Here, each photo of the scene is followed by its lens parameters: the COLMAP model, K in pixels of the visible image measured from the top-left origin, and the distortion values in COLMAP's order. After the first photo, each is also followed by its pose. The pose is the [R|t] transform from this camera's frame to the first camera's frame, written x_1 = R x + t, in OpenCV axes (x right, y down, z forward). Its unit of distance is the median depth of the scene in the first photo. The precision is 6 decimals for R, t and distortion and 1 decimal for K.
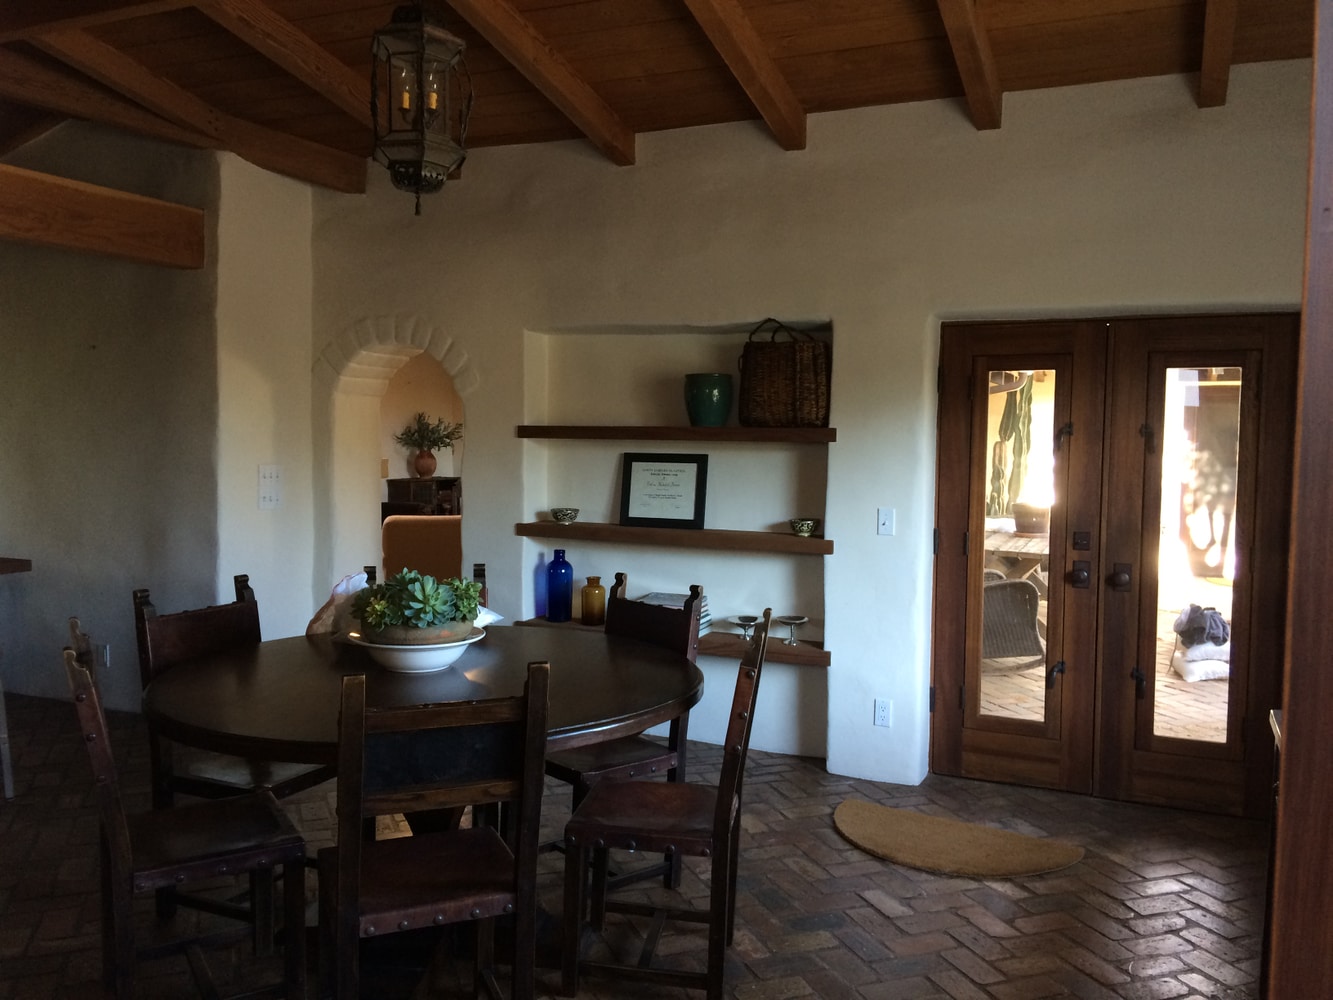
lens RADIAL K [[1121.3, 0, 665.1], [0, 1121.3, 506.4], [0, 0, 1]] dist [0.052345, -0.039046]
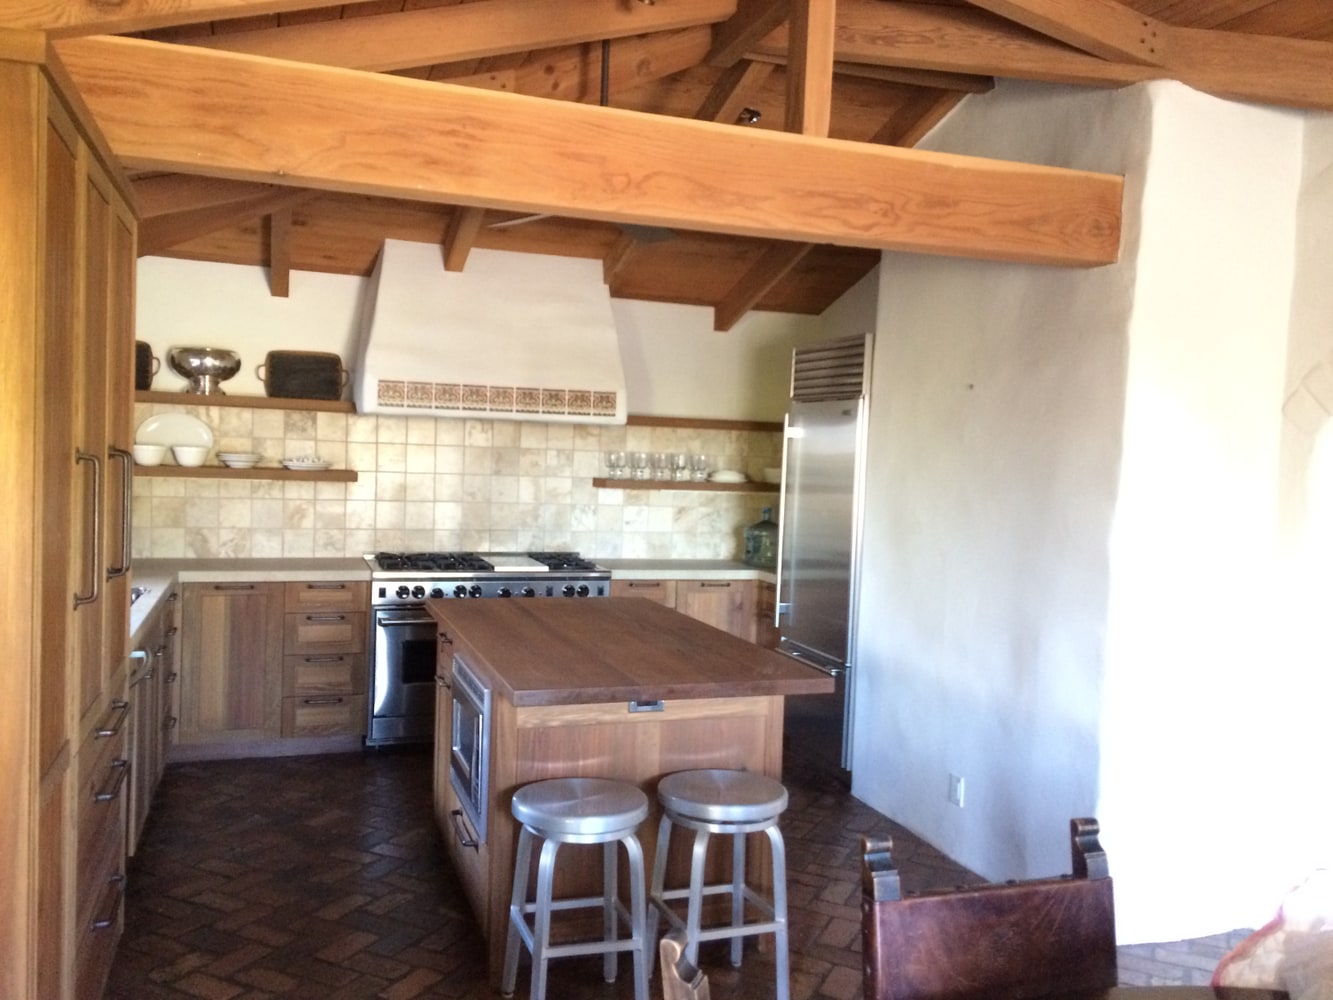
lens RADIAL K [[1121.3, 0, 658.2], [0, 1121.3, 509.7], [0, 0, 1]] dist [0.052345, -0.039046]
pose [[0.687826, 0.046072, -0.724412, -0.121157], [-0.070654, 0.997494, -0.003645, -0.050457], [0.722429, 0.053690, 0.689357, 0.418801]]
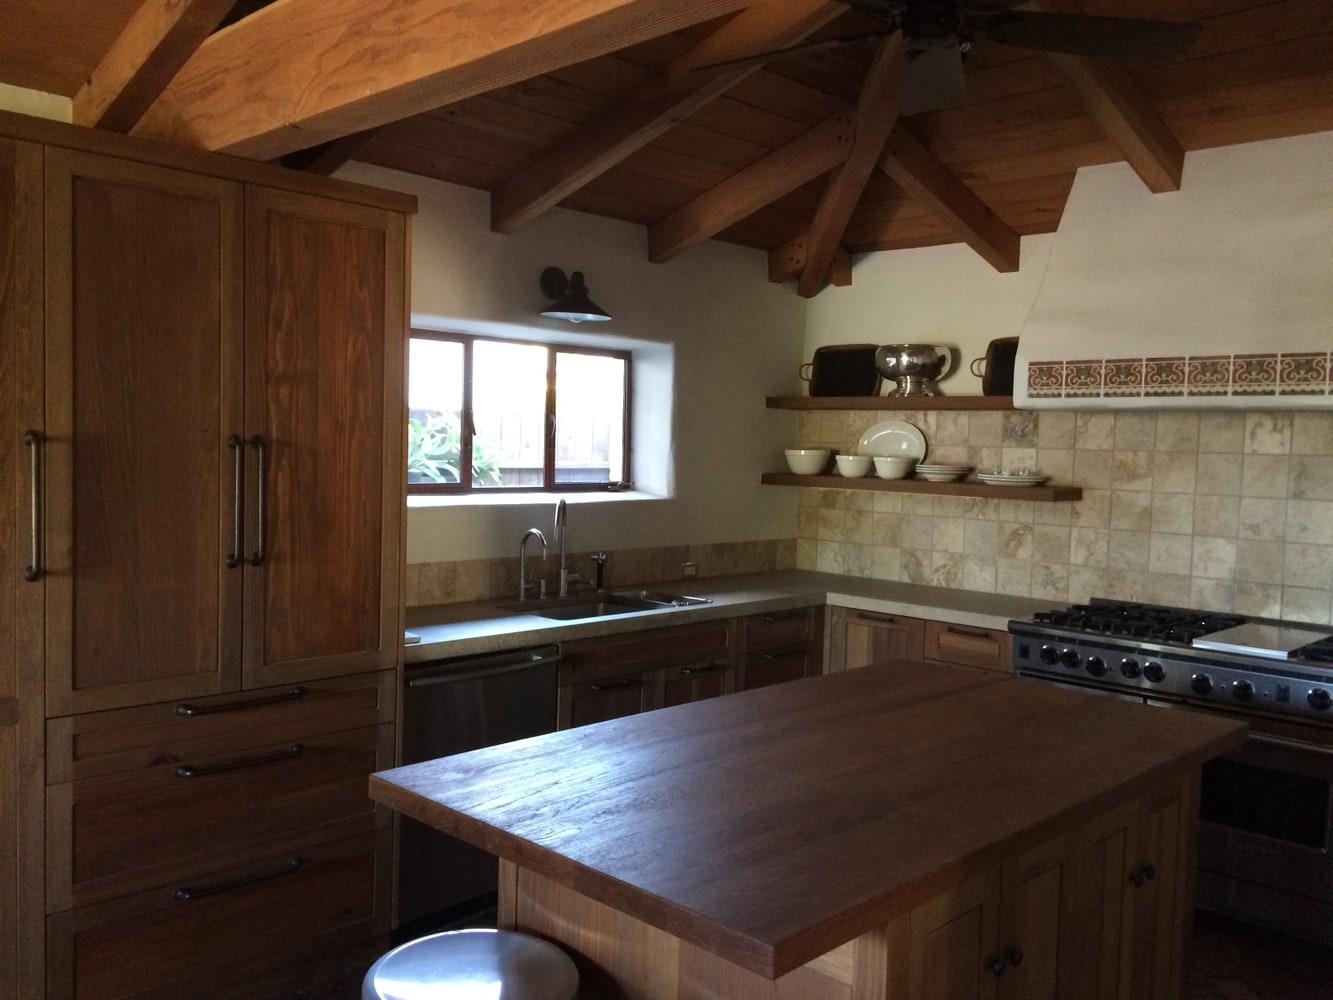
lens RADIAL K [[1121.3, 0, 665.0], [0, 1121.3, 498.7], [0, 0, 1]] dist [0.052345, -0.039046]
pose [[-0.355615, 0.022138, -0.934370, -0.192364], [-0.092699, 0.993955, 0.058830, -0.070128], [0.930024, 0.107536, -0.351414, 0.742374]]
